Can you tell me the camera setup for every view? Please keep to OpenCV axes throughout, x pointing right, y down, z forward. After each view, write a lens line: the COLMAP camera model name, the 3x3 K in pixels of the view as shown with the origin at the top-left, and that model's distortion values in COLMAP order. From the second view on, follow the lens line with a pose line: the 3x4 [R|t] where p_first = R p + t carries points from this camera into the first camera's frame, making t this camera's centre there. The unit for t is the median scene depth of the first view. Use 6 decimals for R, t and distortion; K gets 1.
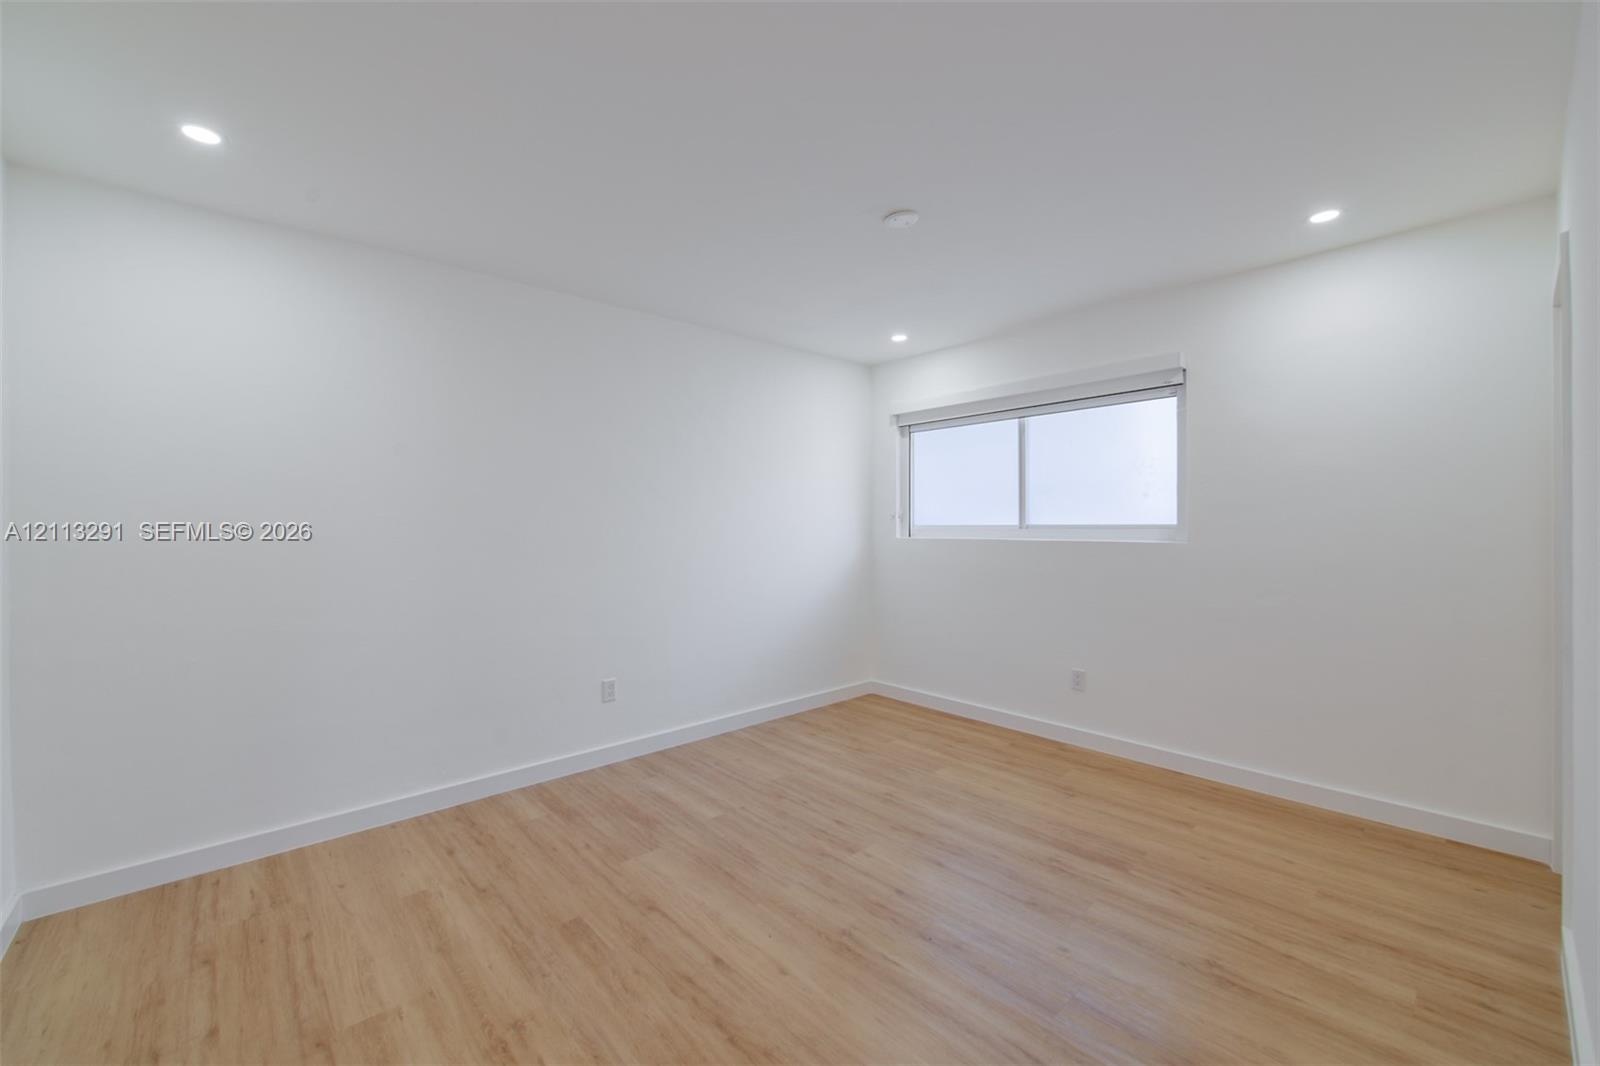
lens RADIAL K [[657.6, 0, 800.0], [0, 657.6, 533.0], [0, 0, 1]] dist [0.002066, -0.000073]
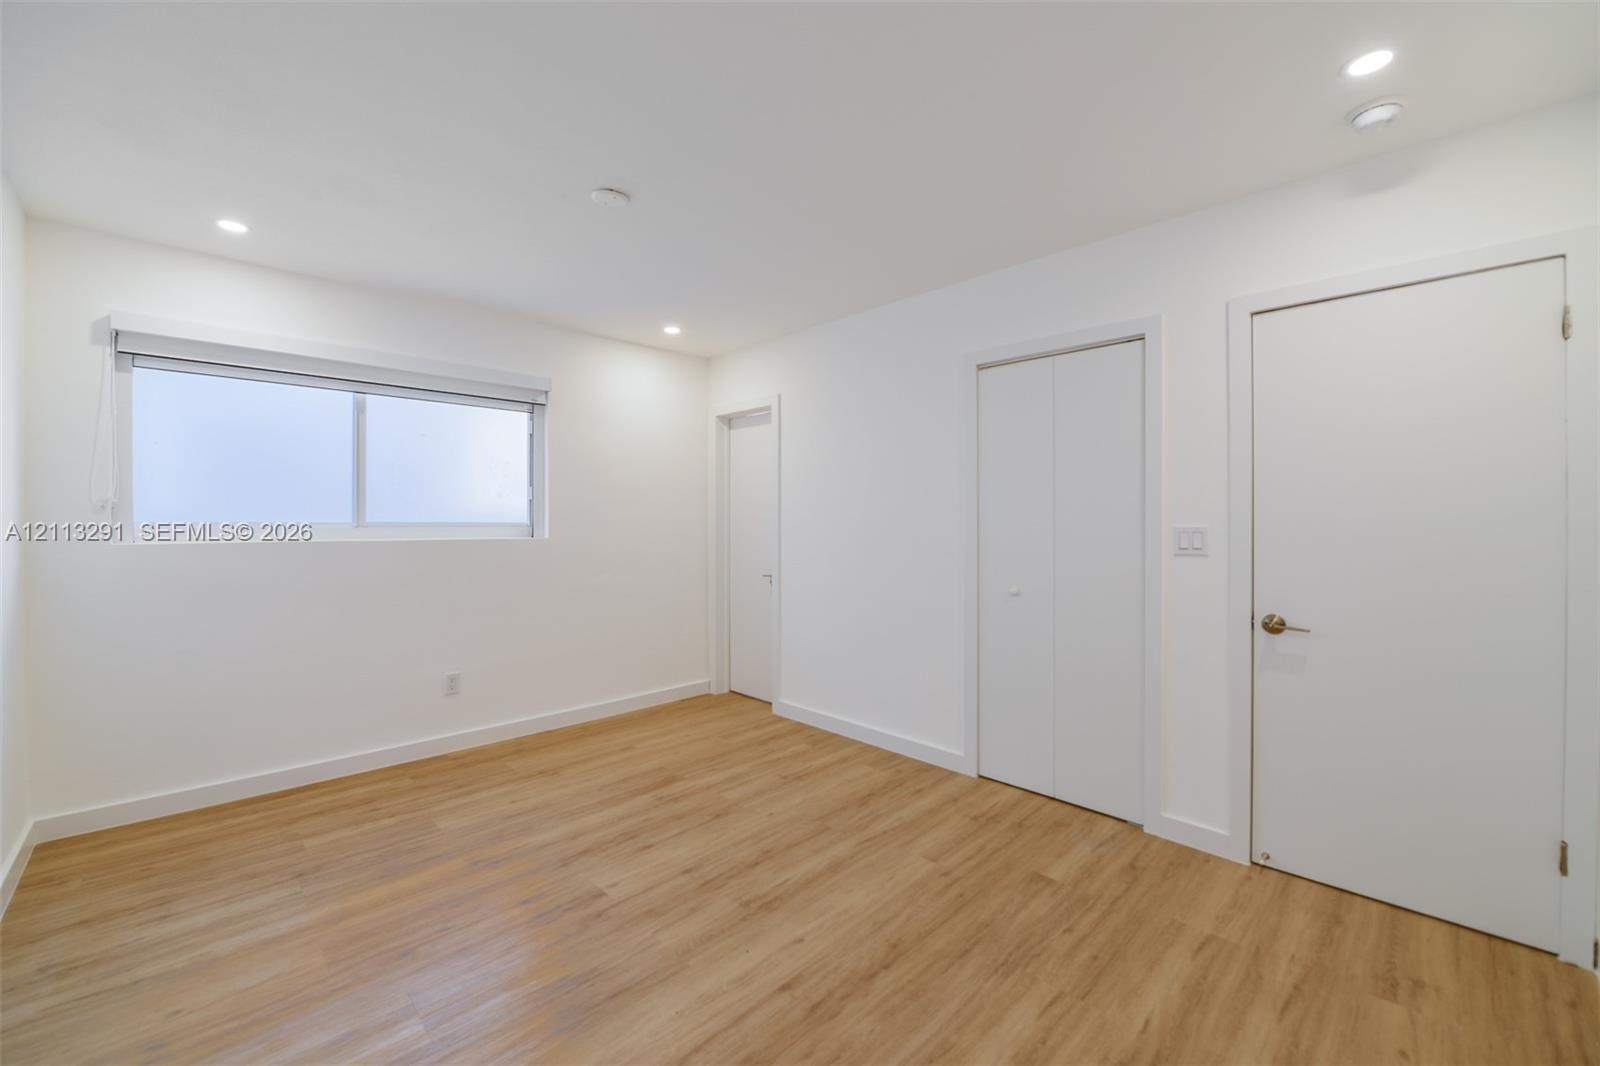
lens RADIAL K [[641.5, 0, 800.0], [0, 641.5, 533.0], [0, 0, 1]] dist [-0.003766, -0.000821]
pose [[-0.058501, -0.009108, 0.998246, -0.667694], [0.010425, 0.999898, 0.009734, -0.002035], [-0.998233, 0.010976, -0.058400, 0.666817]]
